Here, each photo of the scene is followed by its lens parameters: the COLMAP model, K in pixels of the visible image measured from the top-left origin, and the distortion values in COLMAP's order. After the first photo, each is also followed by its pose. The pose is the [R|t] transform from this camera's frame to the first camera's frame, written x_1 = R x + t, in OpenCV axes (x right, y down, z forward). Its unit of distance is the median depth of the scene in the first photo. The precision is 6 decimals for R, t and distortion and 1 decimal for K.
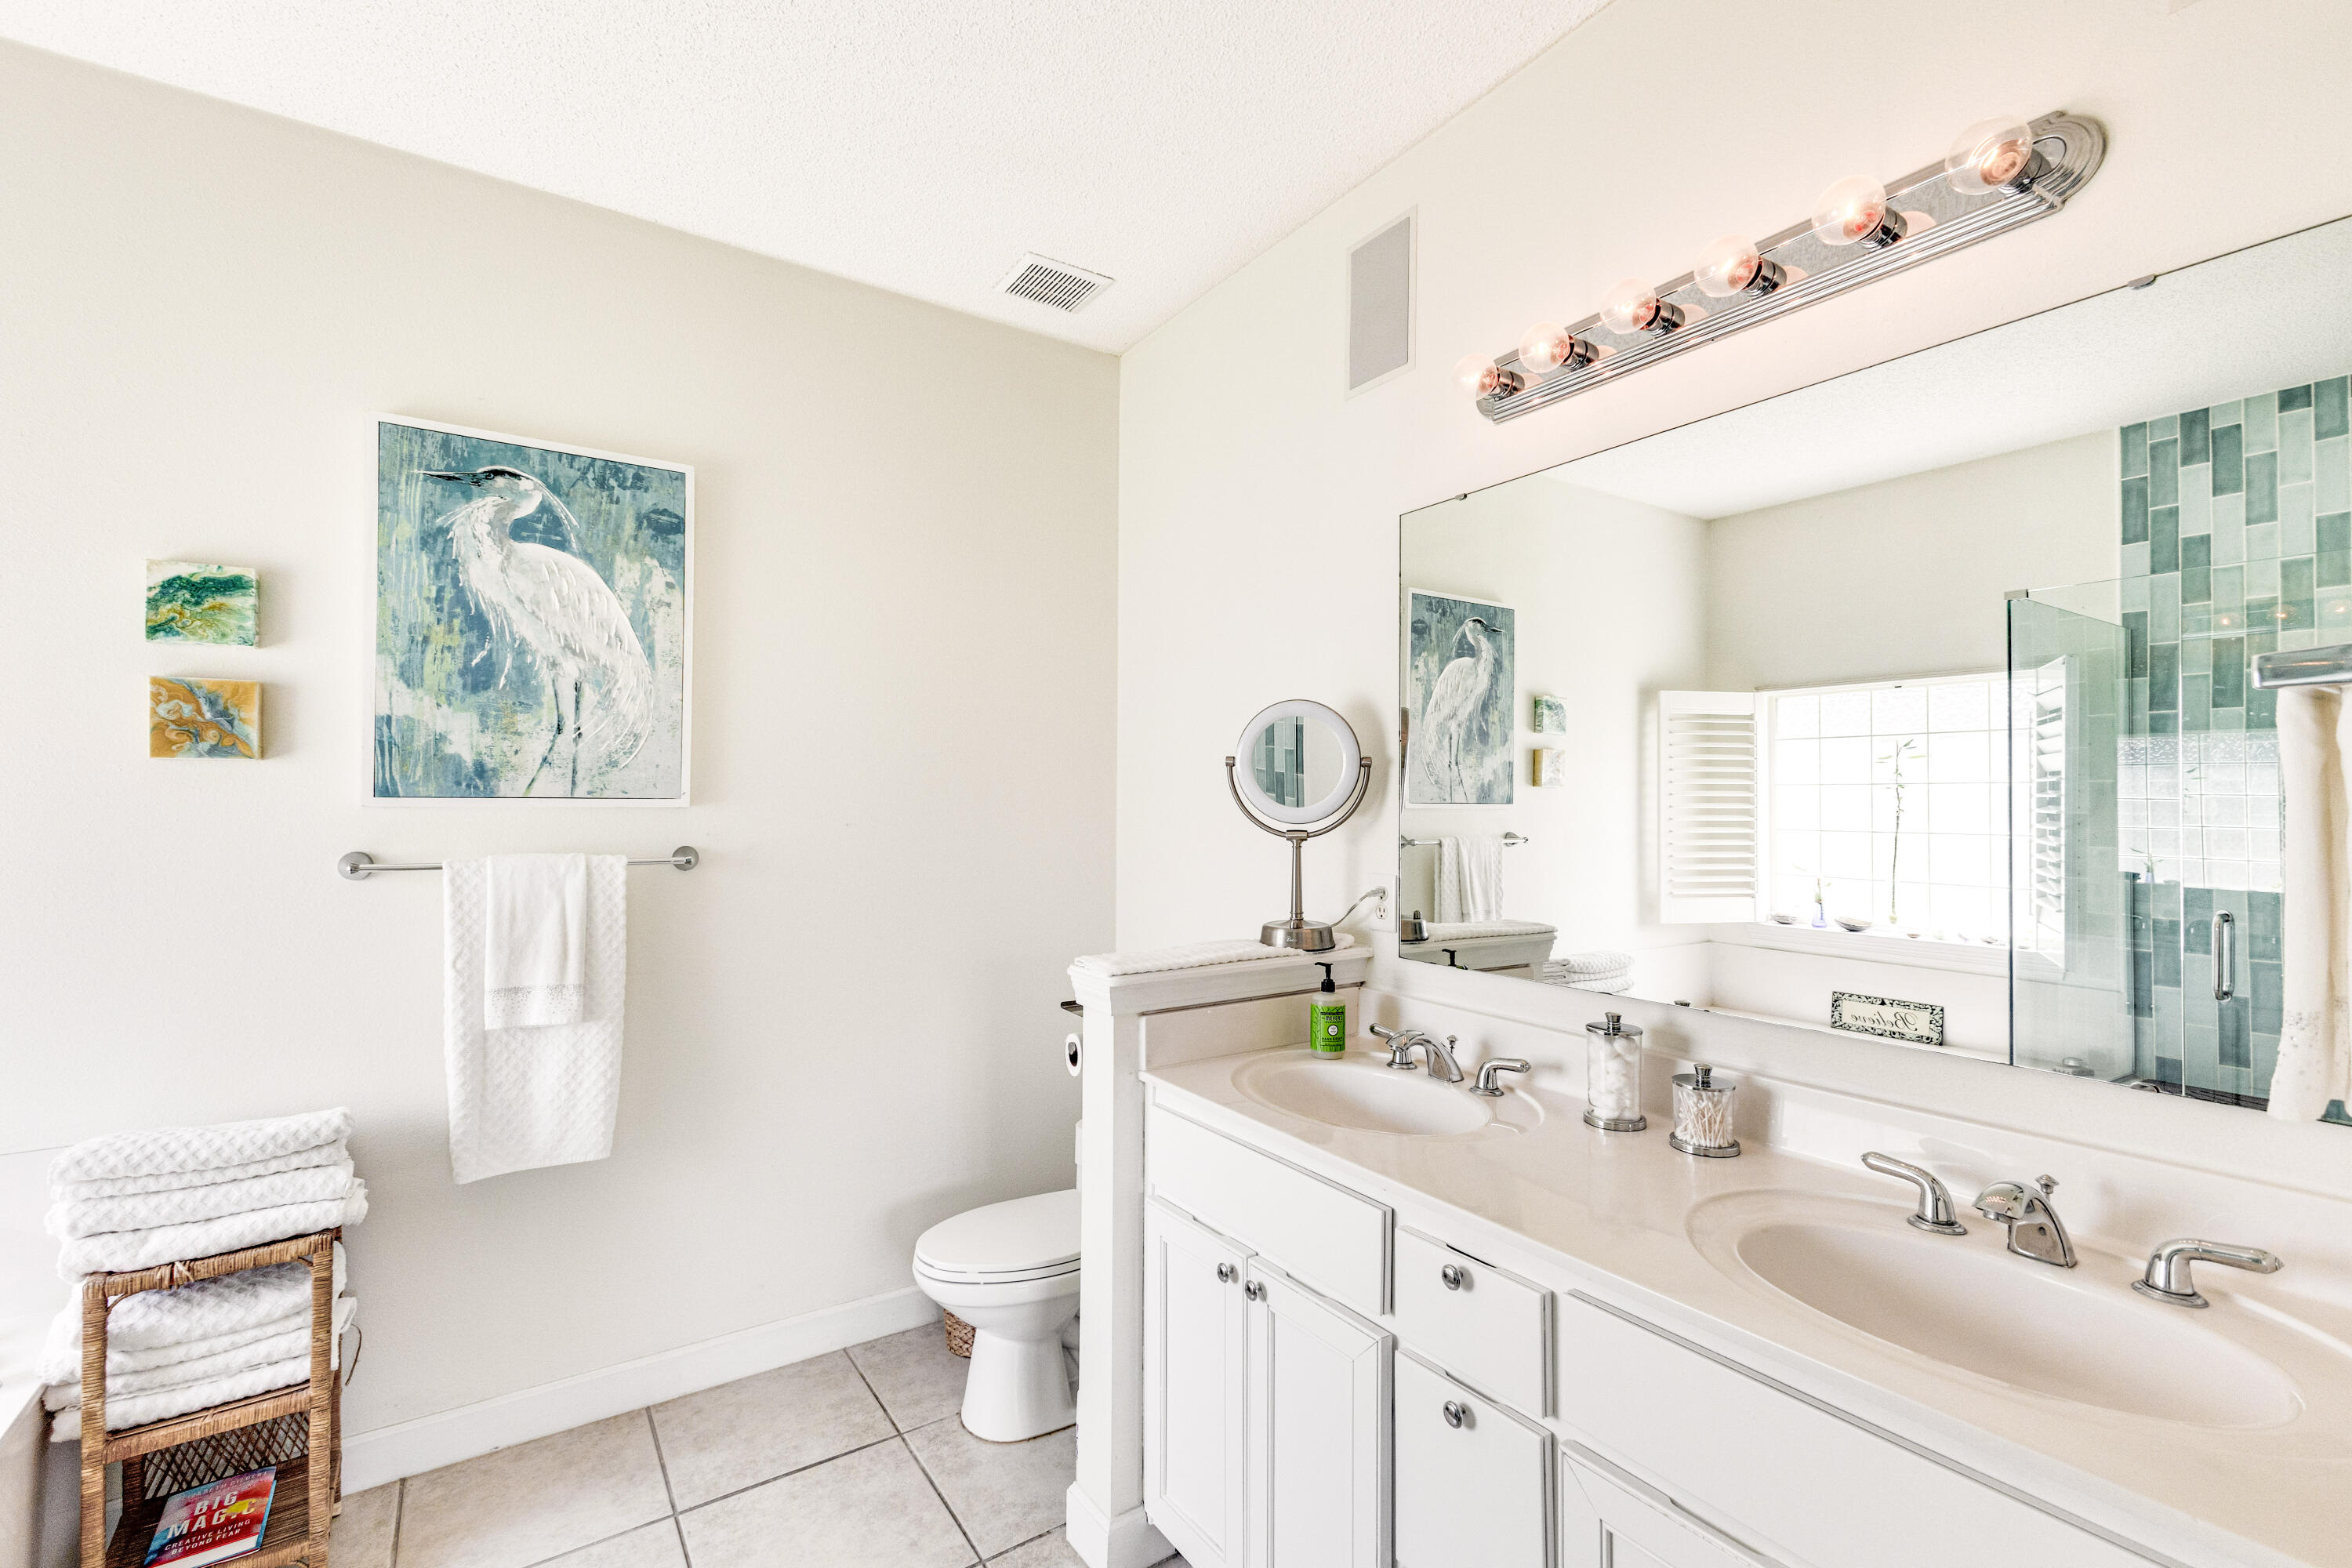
lens RADIAL K [[1019.6, 0, 1175.4], [0, 1019.6, 787.6], [0, 0, 1]] dist [0.001773, -0.002222]
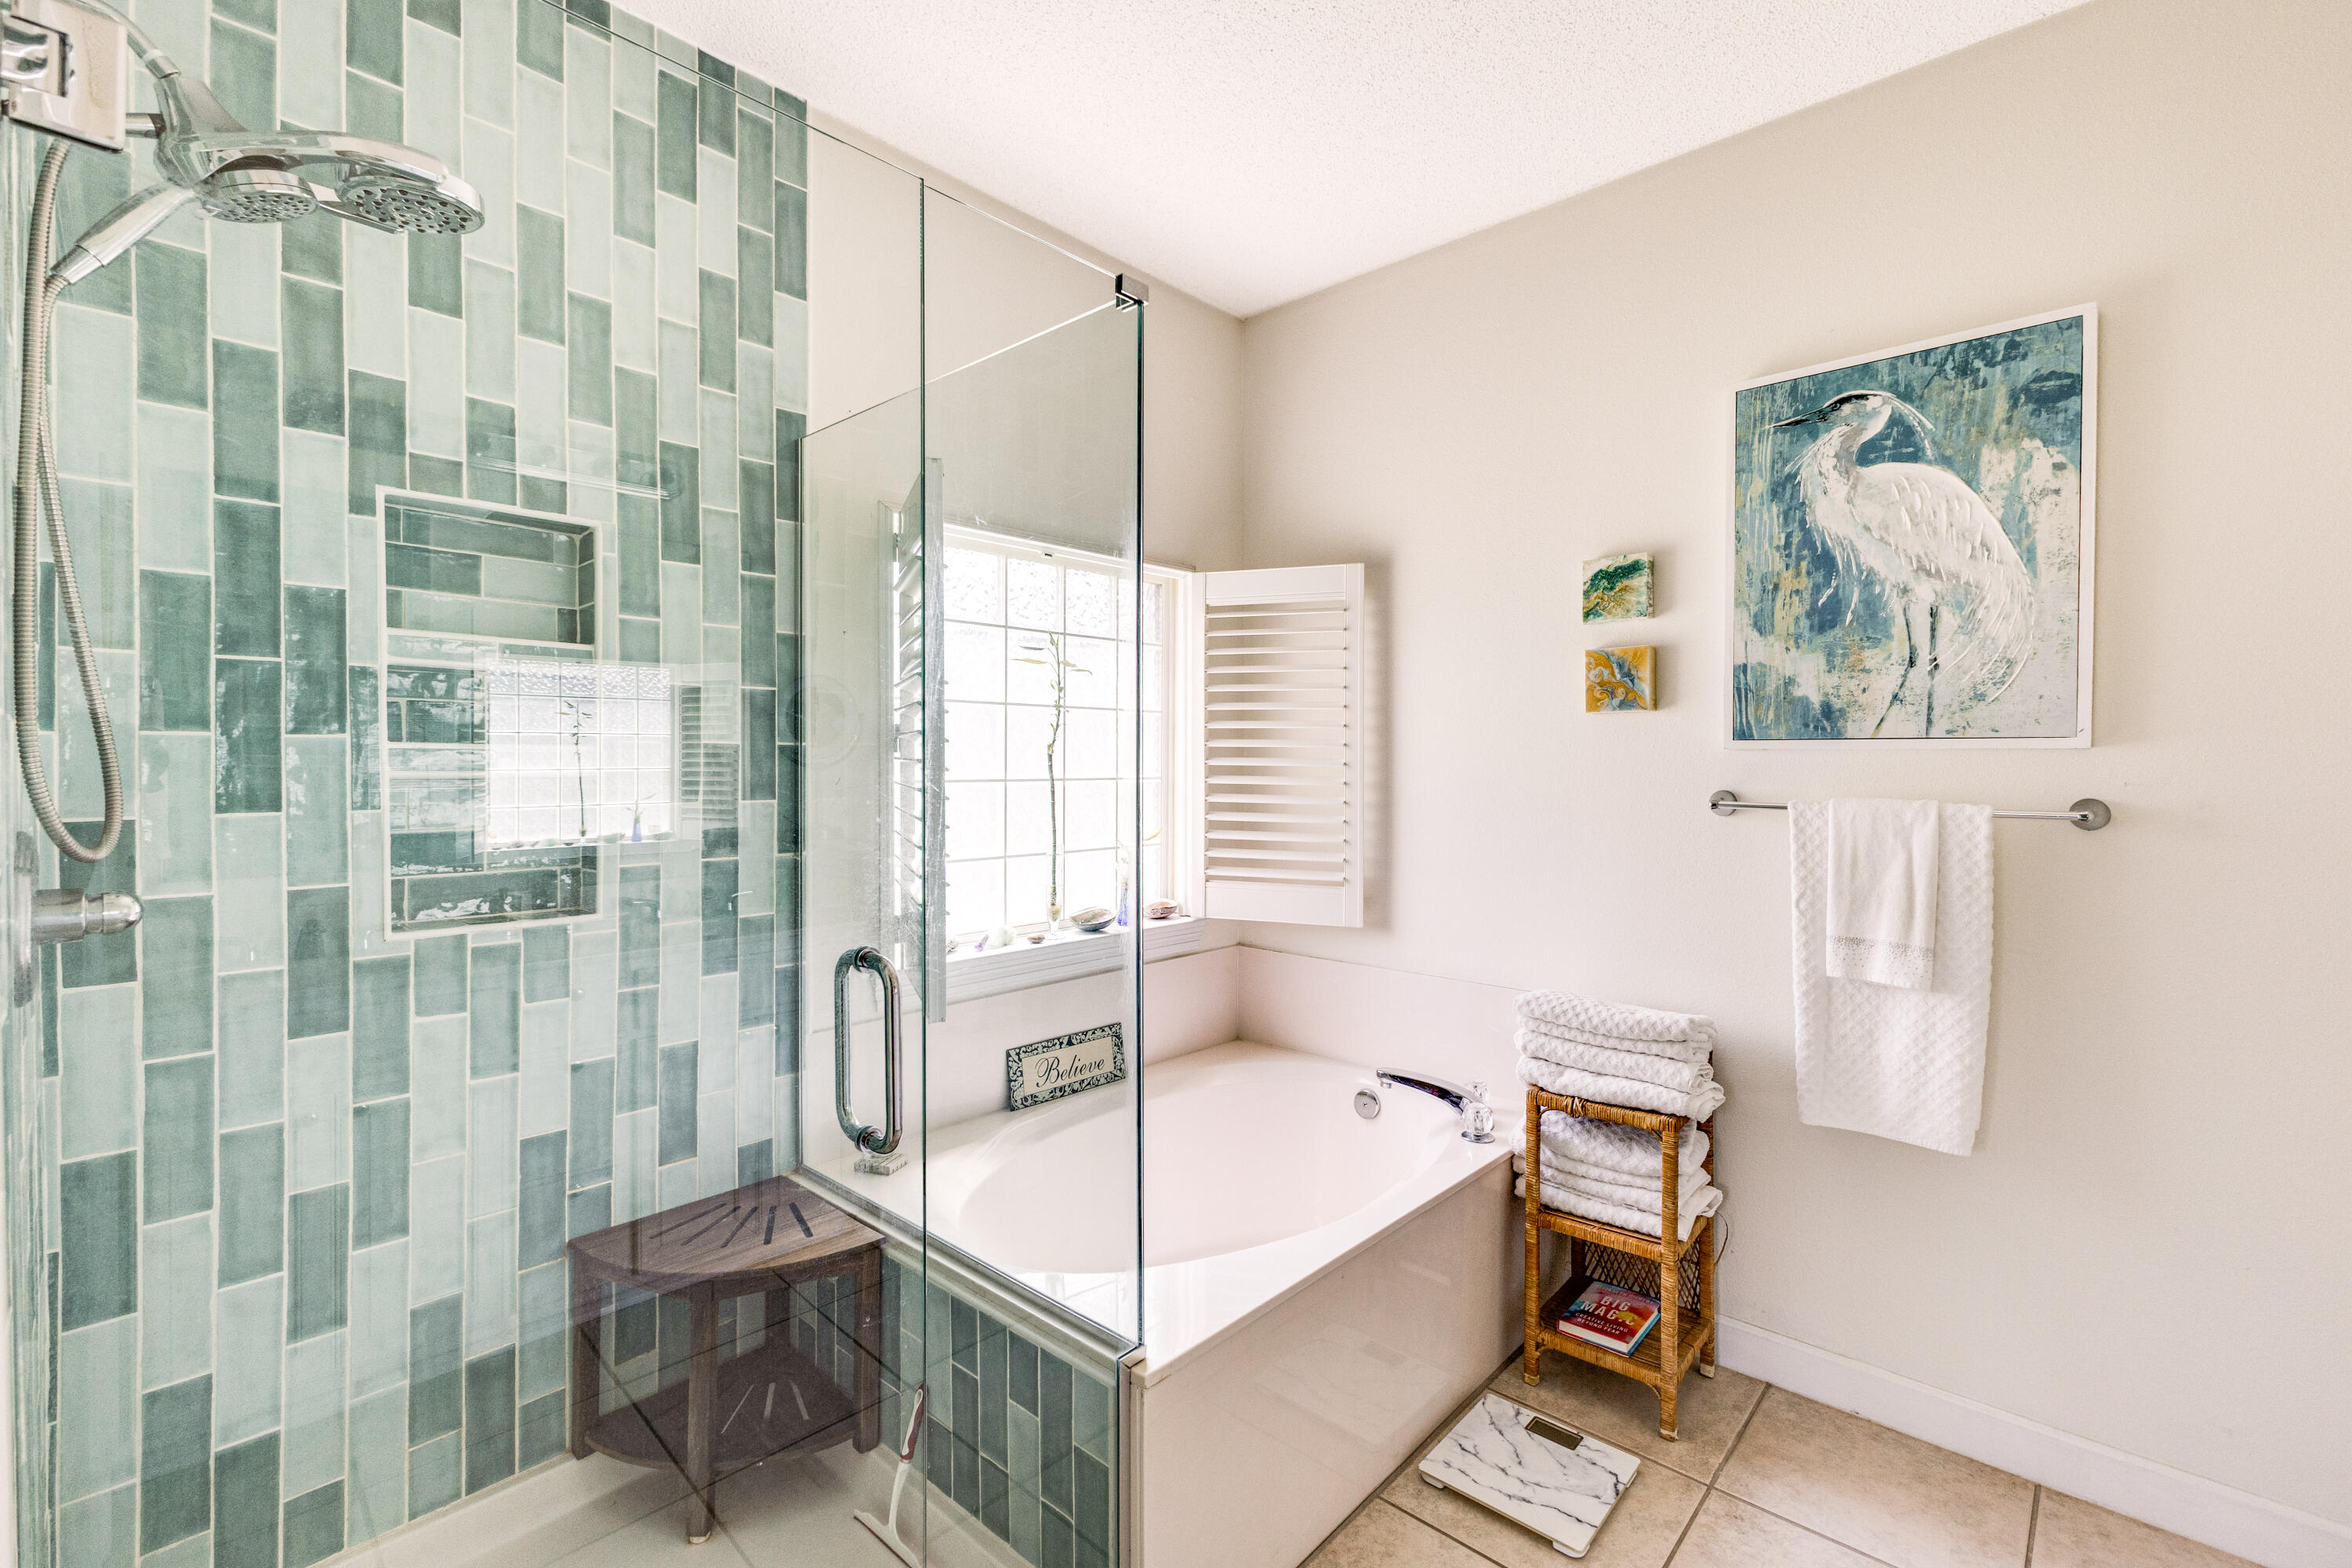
lens RADIAL K [[1019.6, 0, 1172.1], [0, 1019.6, 772.6], [0, 0, 1]] dist [0.001773, -0.002222]
pose [[0.215483, 0.007331, -0.976480, 0.143111], [0.009075, 0.999914, 0.009509, 0.027433], [0.976465, -0.010911, 0.215398, 0.176971]]
